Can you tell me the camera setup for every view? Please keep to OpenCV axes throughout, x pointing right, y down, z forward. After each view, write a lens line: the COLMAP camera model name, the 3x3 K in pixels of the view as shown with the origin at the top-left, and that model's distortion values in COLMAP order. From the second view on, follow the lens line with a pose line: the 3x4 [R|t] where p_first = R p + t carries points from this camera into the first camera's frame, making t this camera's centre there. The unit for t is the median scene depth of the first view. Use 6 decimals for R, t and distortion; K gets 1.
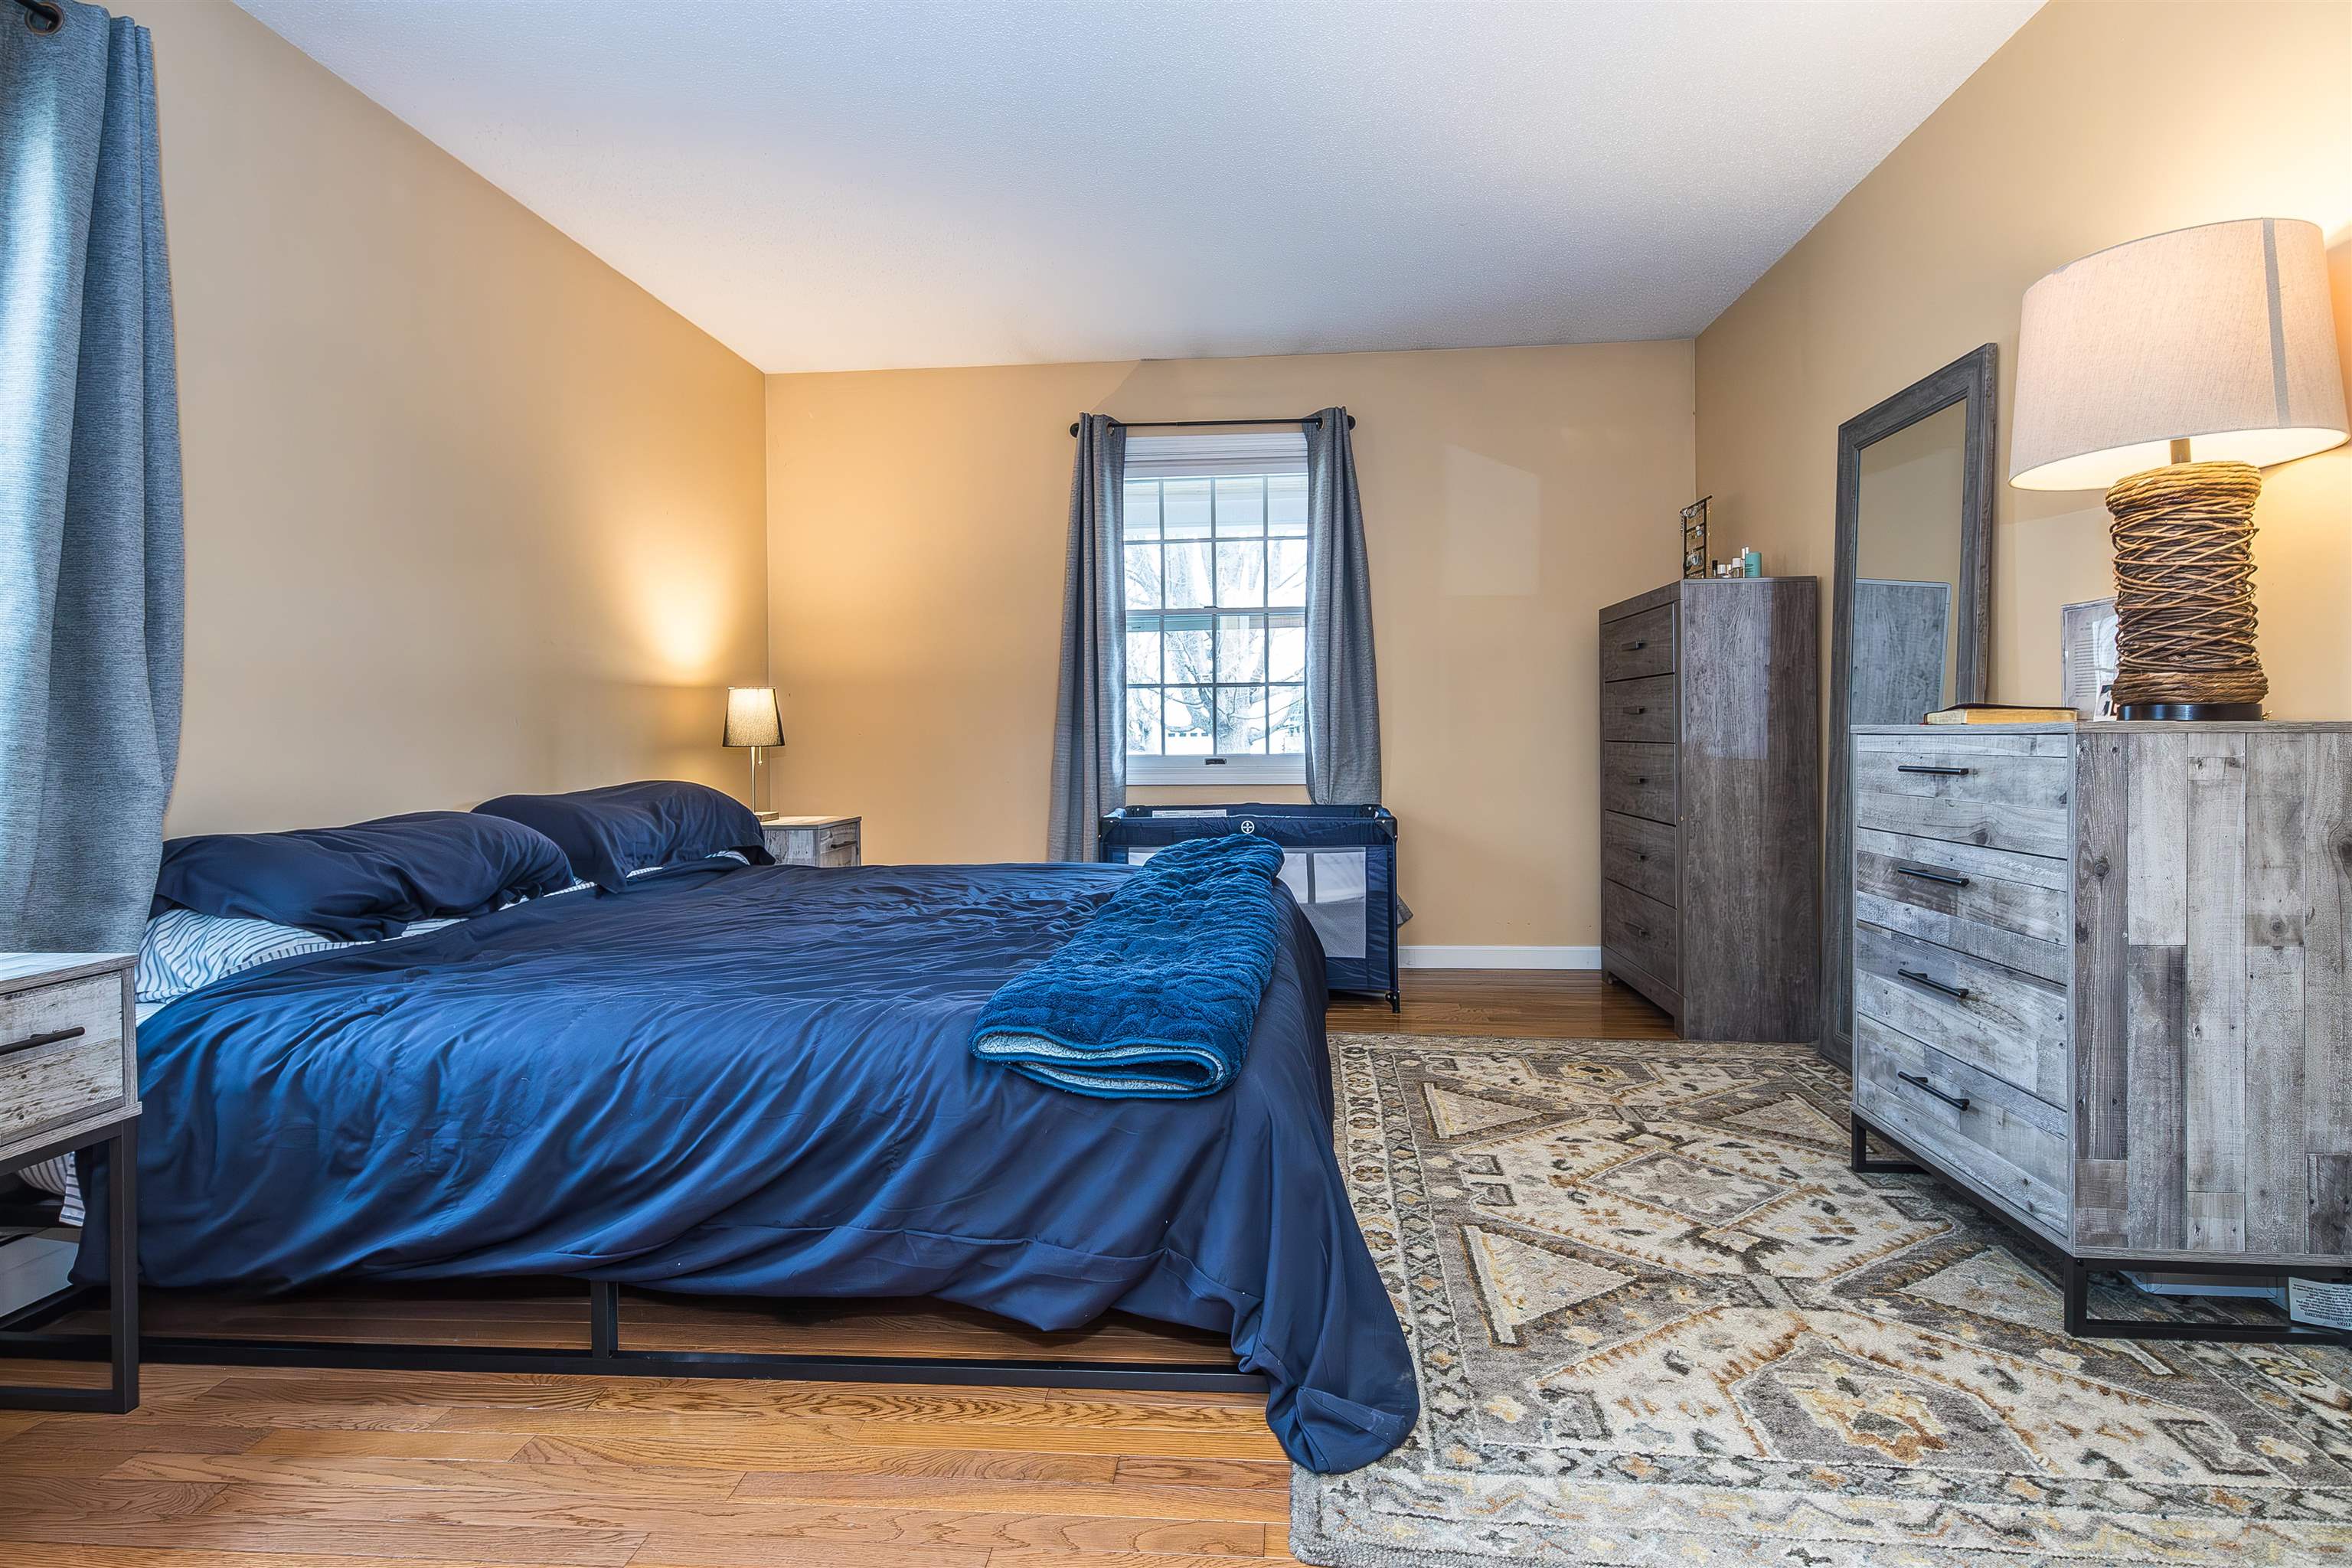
lens RADIAL K [[1268.5, 0, 1185.4], [0, 1268.5, 738.8], [0, 0, 1]] dist [-0.000693, 0.000273]
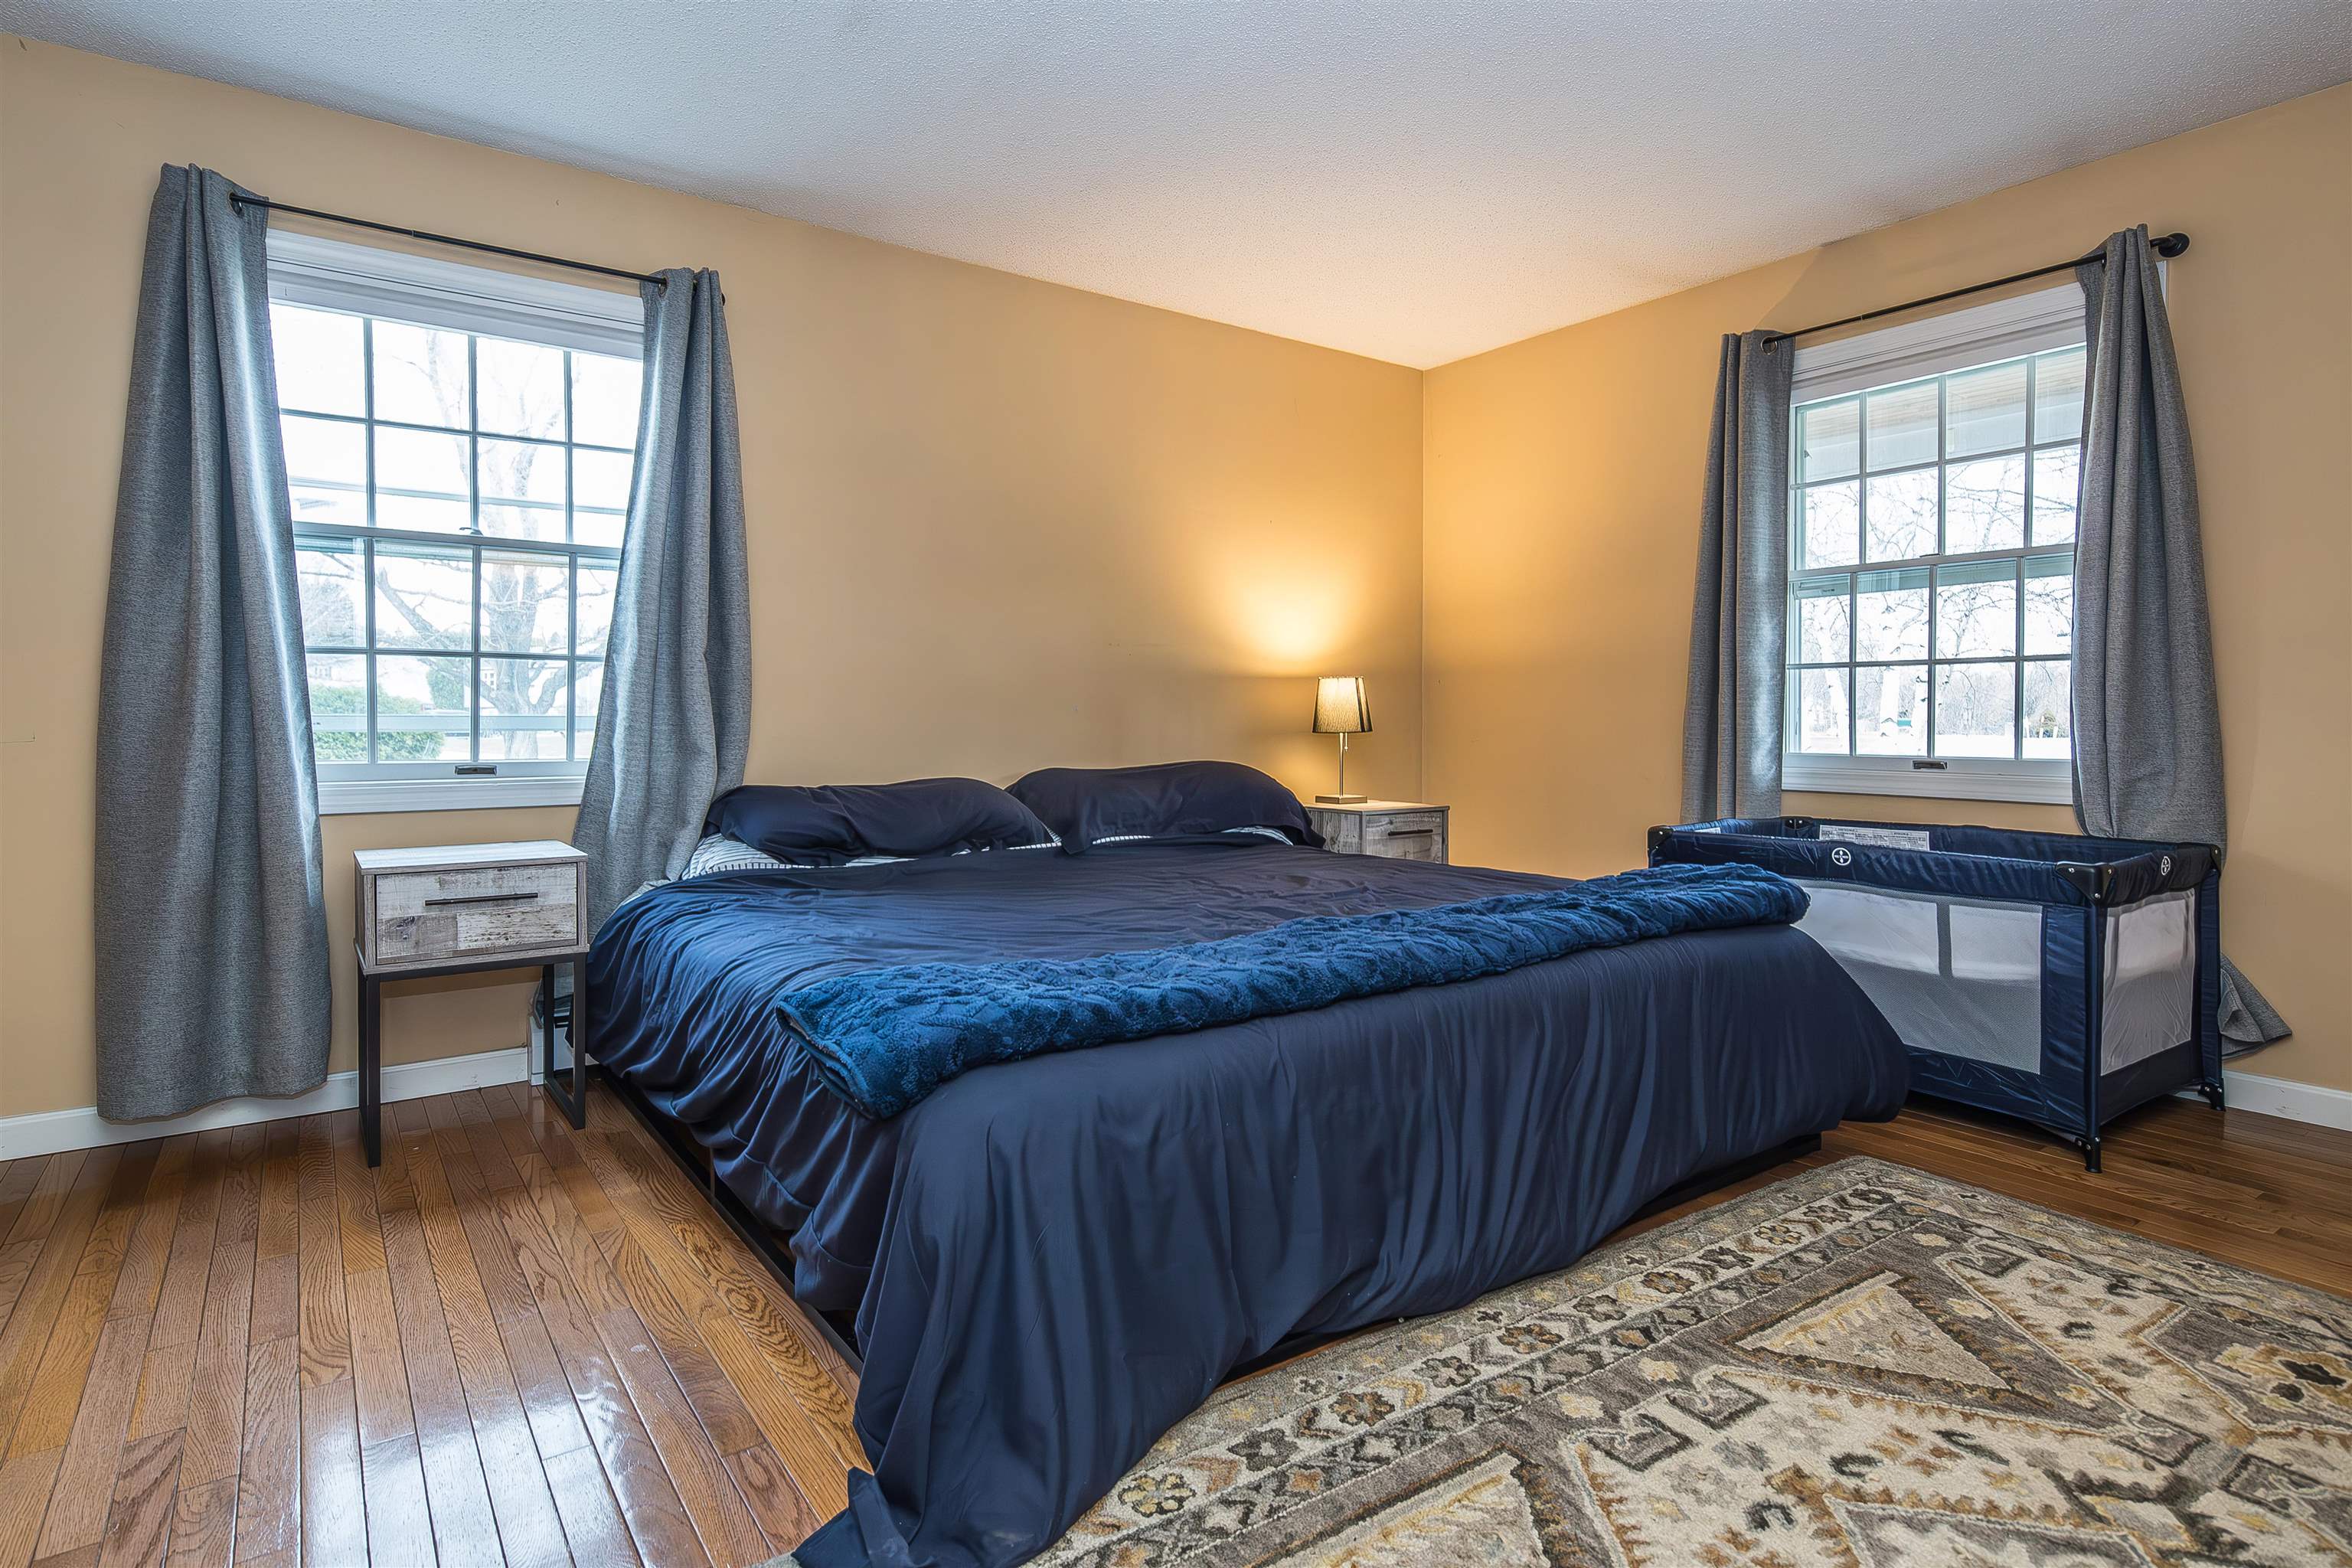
lens RADIAL K [[1179.1, 0, 1068.2], [0, 1179.1, 729.2], [0, 0, 1]] dist [0.001256, -0.000010]
pose [[0.612166, 0.017880, -0.790527, 0.472801], [-0.010723, 0.999840, 0.014310, -0.013336], [0.790657, -0.000284, 0.612260, 0.345141]]
